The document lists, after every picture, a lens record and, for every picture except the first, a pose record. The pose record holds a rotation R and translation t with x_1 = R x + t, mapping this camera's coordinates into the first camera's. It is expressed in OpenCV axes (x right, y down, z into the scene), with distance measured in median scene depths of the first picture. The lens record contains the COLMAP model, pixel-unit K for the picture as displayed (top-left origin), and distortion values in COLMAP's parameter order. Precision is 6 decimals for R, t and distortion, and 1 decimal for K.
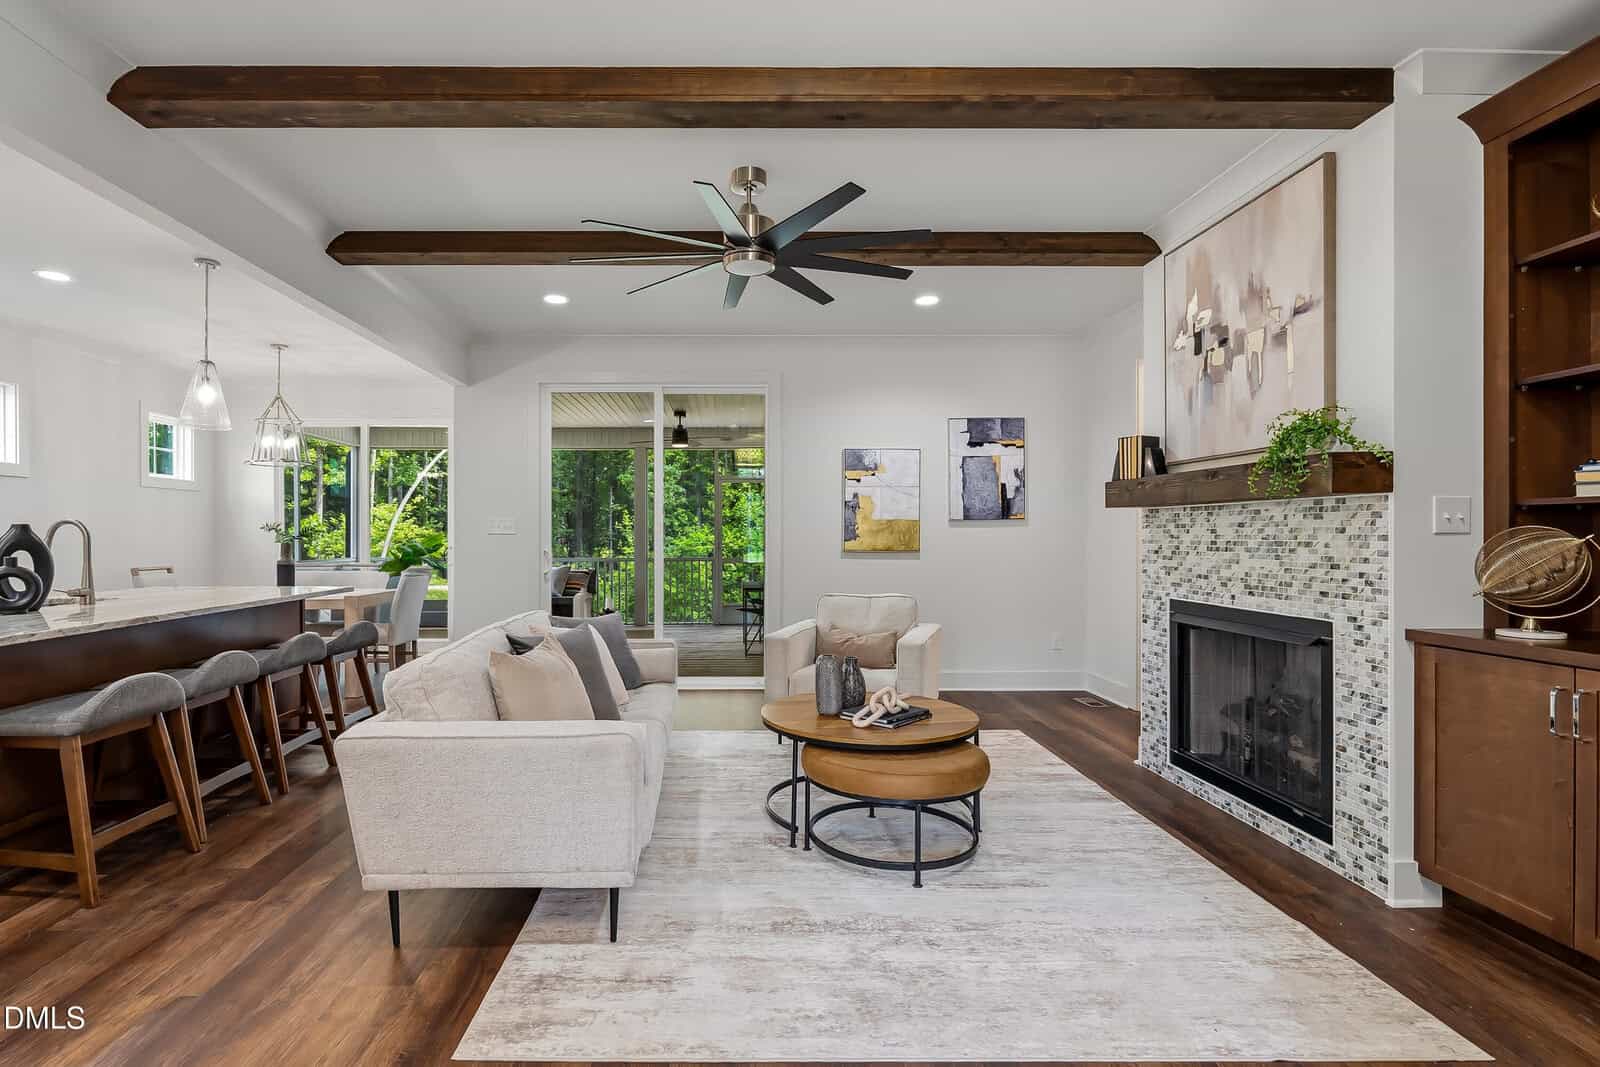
lens RADIAL K [[773.1, 0, 729.2], [0, 773.1, 538.3], [0, 0, 1]] dist [0.000157, -0.000004]
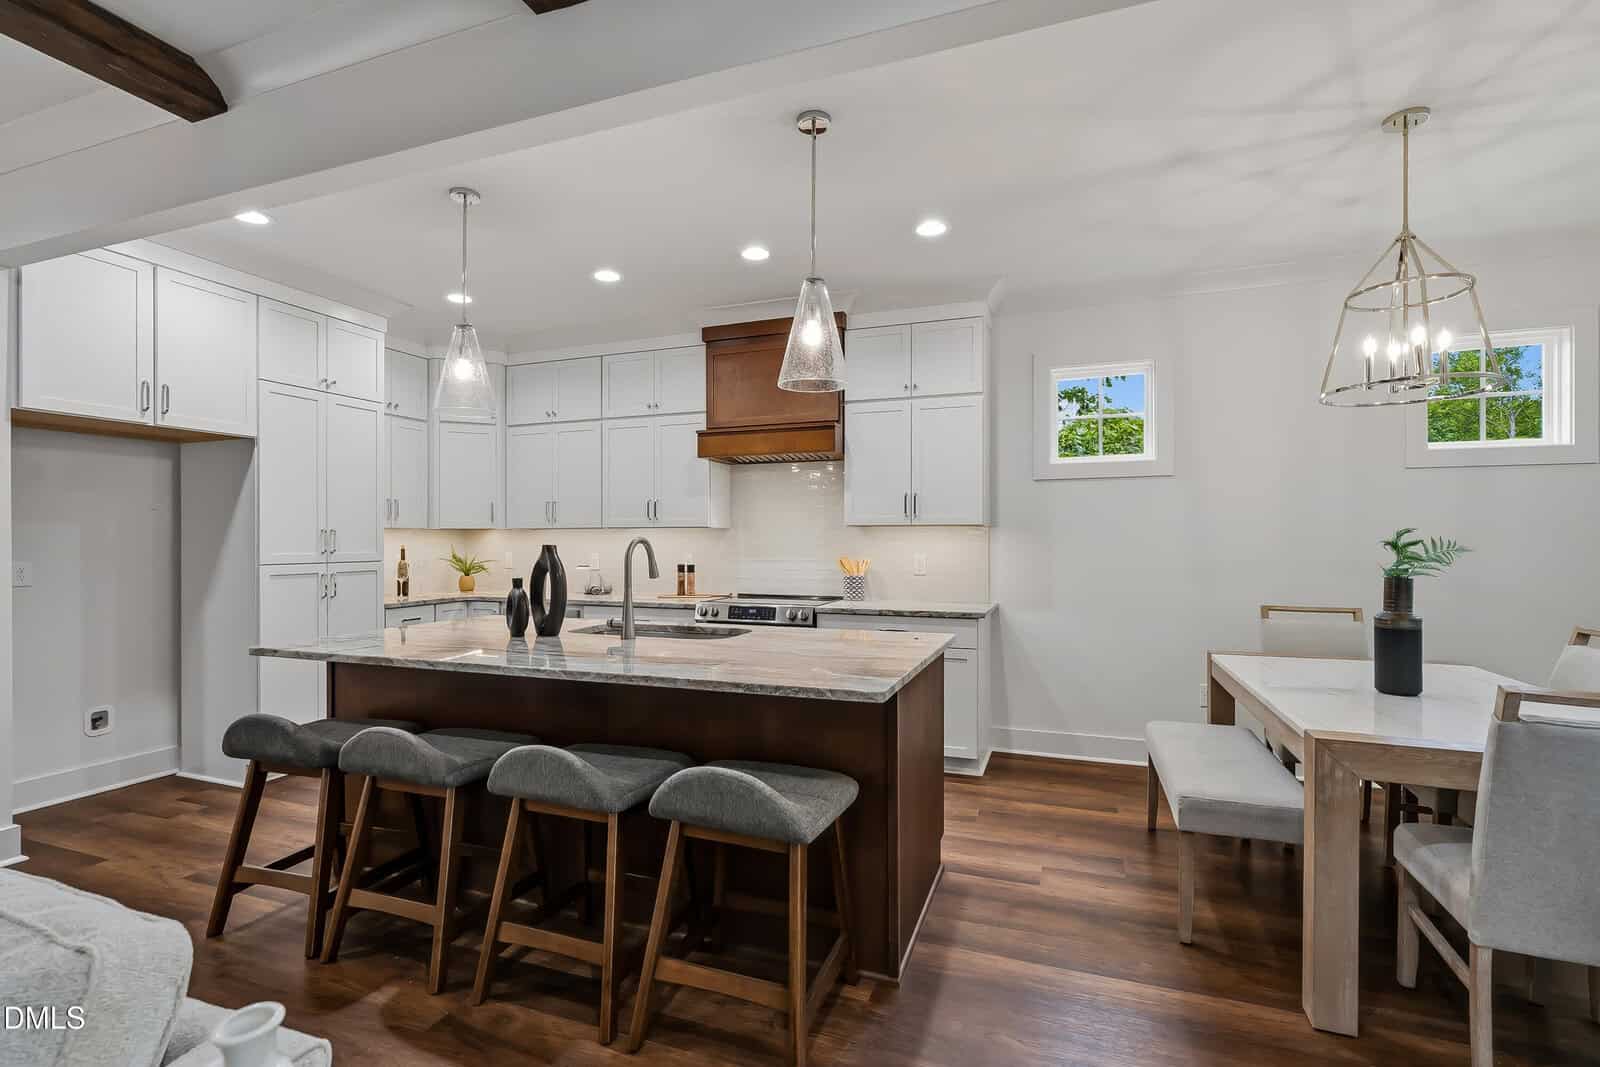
lens RADIAL K [[737.0, 0, 799.4], [0, 737.0, 543.4], [0, 0, 1]] dist [-0.004890, 0.001242]
pose [[-0.348049, 0.005855, -0.937458, -0.146208], [-0.000881, 0.999978, 0.006573, -0.025412], [0.937476, 0.003114, -0.348036, 1.495982]]
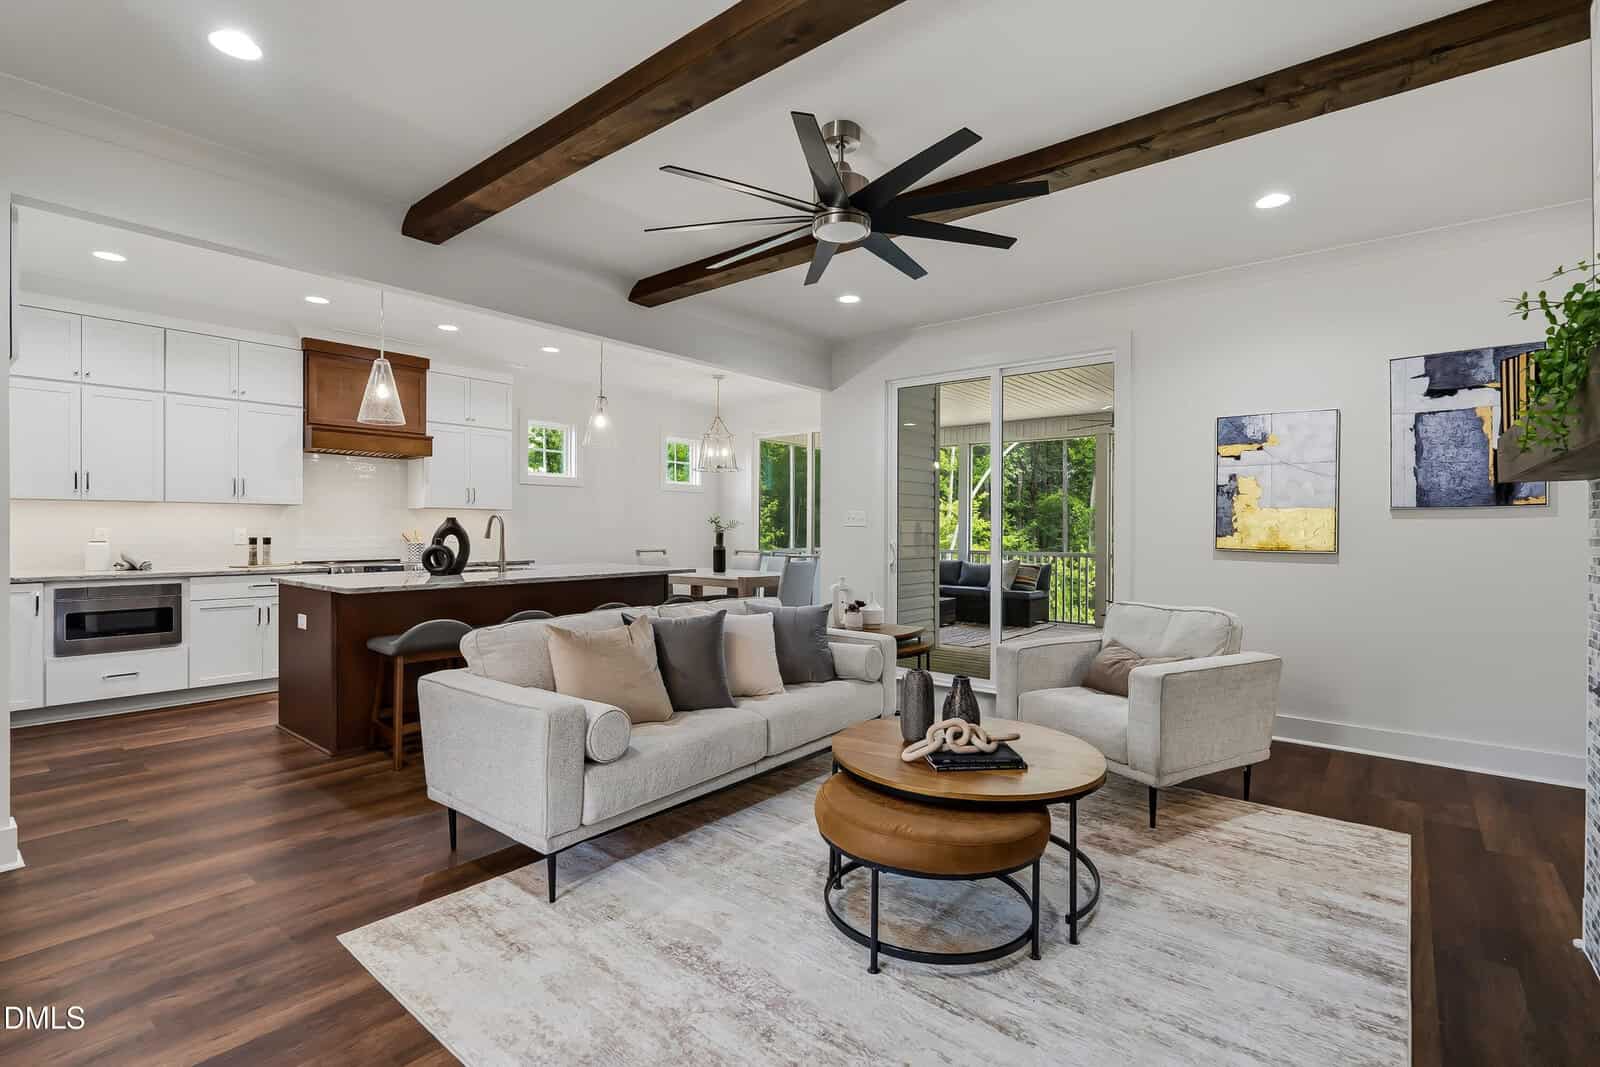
lens RADIAL K [[737.0, 0, 794.9], [0, 737.0, 530.8], [0, 0, 1]] dist [-0.004890, 0.001242]
pose [[0.770253, 0.007555, -0.637694, 0.507663], [-0.007863, 0.999966, 0.002349, -0.001302], [0.637690, 0.003205, 0.770286, 0.282715]]
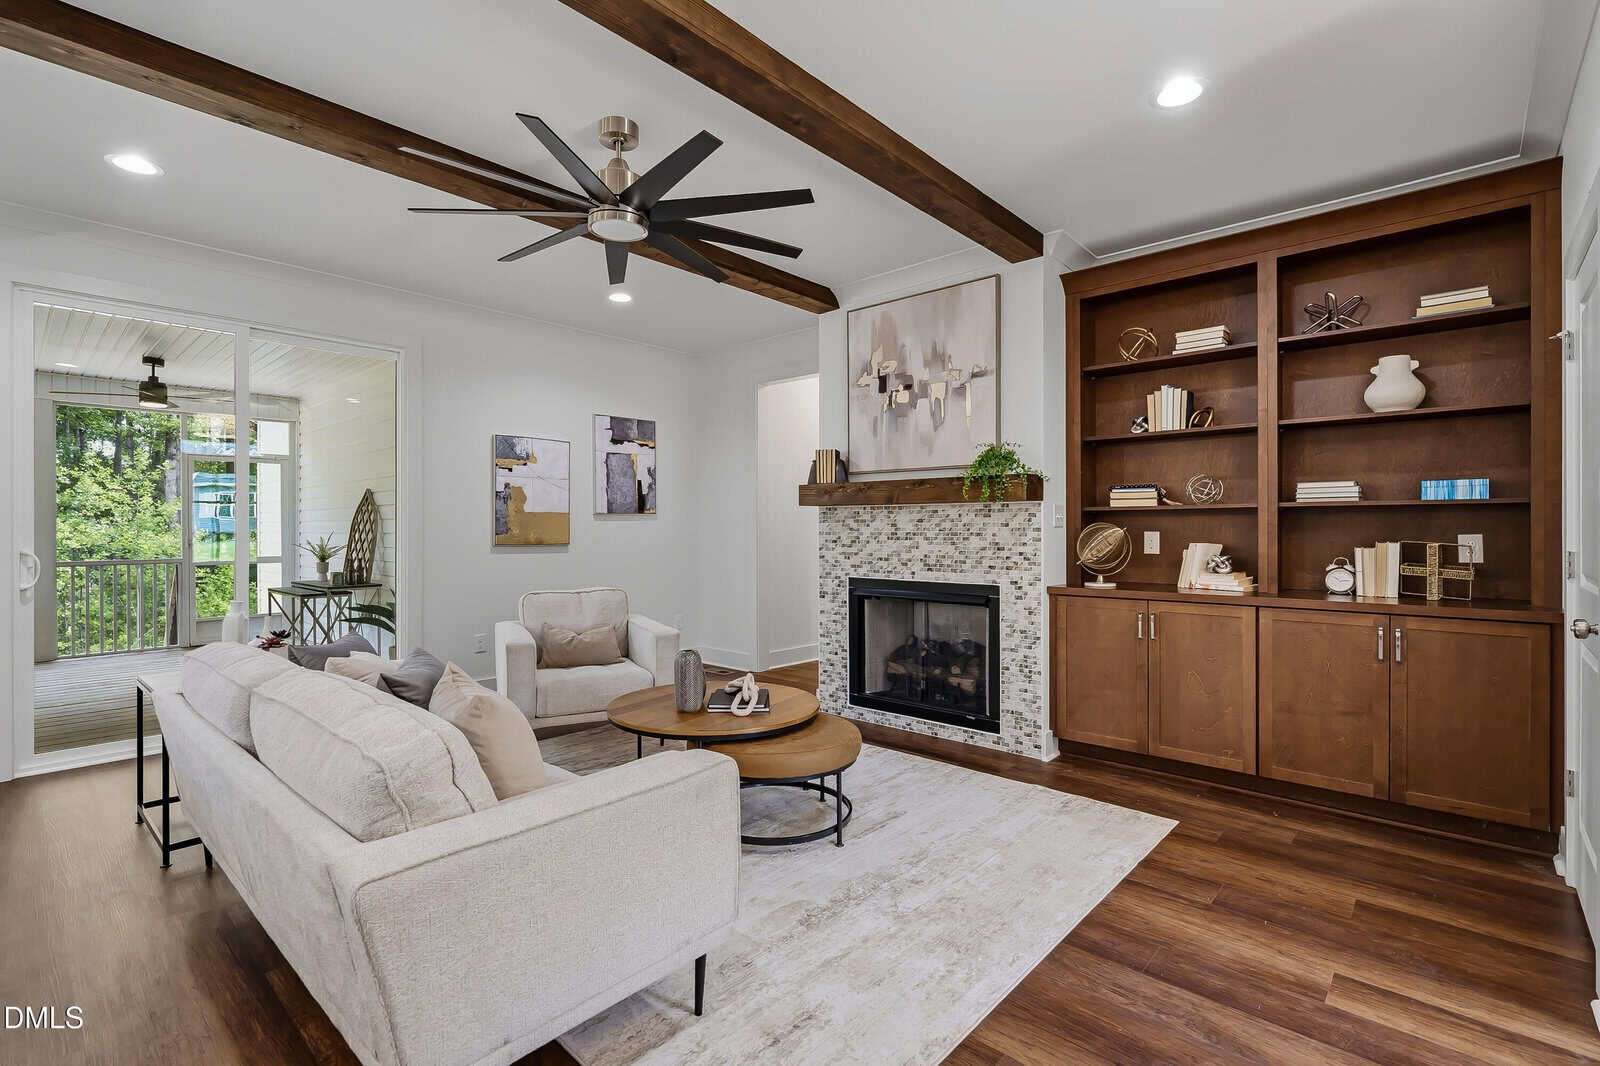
lens RADIAL K [[737.0, 0, 787.1], [0, 737.0, 530.0], [0, 0, 1]] dist [-0.004890, 0.001242]
pose [[0.680676, -0.001454, 0.732583, -0.443271], [0.003324, 0.999994, -0.001103, 0.000068], [-0.732577, 0.003186, 0.680676, 0.259688]]
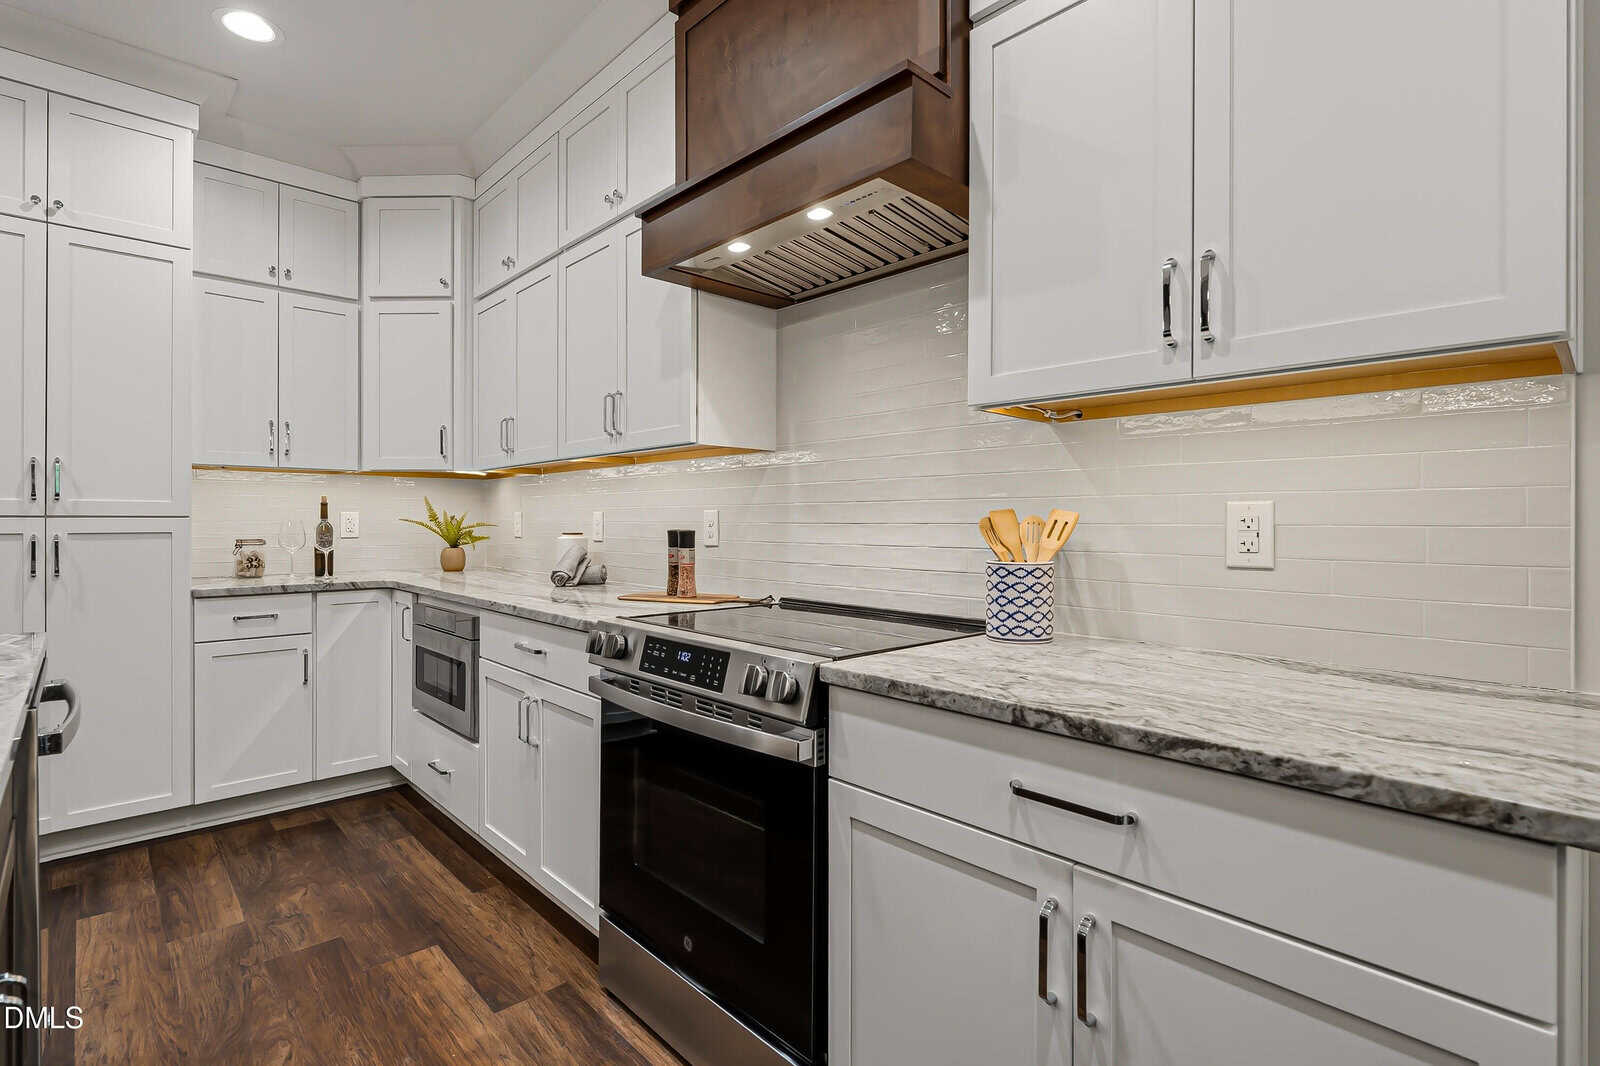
lens RADIAL K [[773.1, 0, 789.5], [0, 773.1, 520.4], [0, 0, 1]] dist [0.000157, -0.000004]
pose [[-0.732744, 0.000794, -0.680504, -1.022870], [-0.002713, 0.999988, 0.004089, 0.013960], [0.680499, 0.004842, -0.732733, 1.370007]]
